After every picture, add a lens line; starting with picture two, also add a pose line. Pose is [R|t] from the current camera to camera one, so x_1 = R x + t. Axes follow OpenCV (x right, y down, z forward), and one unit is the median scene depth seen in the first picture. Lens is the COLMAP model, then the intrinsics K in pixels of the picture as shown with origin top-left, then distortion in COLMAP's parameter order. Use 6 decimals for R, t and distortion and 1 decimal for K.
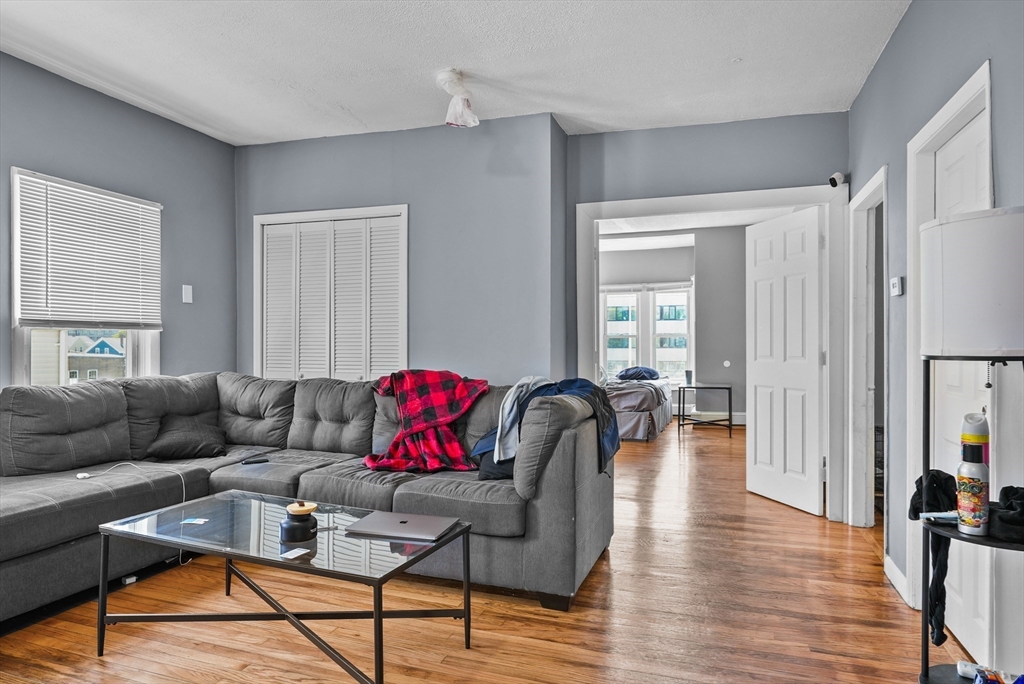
lens RADIAL K [[628.5, 0, 512.0], [0, 628.5, 342.0], [0, 0, 1]] dist [0.001646, 0.001755]
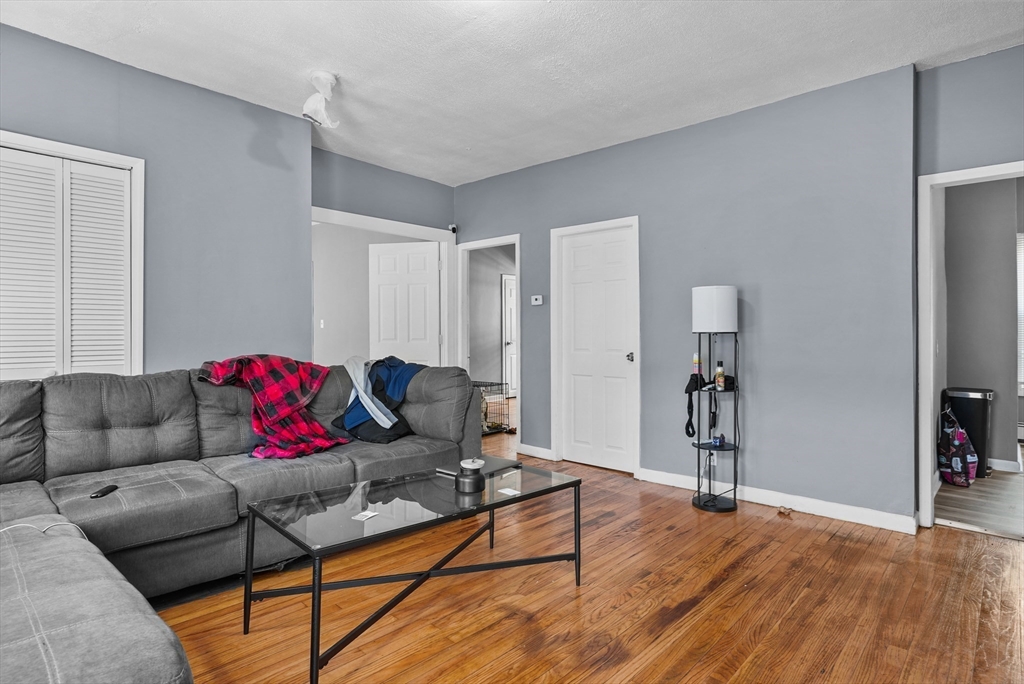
lens RADIAL K [[544.1, 0, 512.0], [0, 544.1, 342.0], [0, 0, 1]] dist [-0.000015, 0.000254]
pose [[0.406706, -0.012428, 0.913475, -0.727287], [0.002722, 0.999920, 0.012392, 0.015270], [-0.913555, -0.002554, 0.406707, 0.308404]]
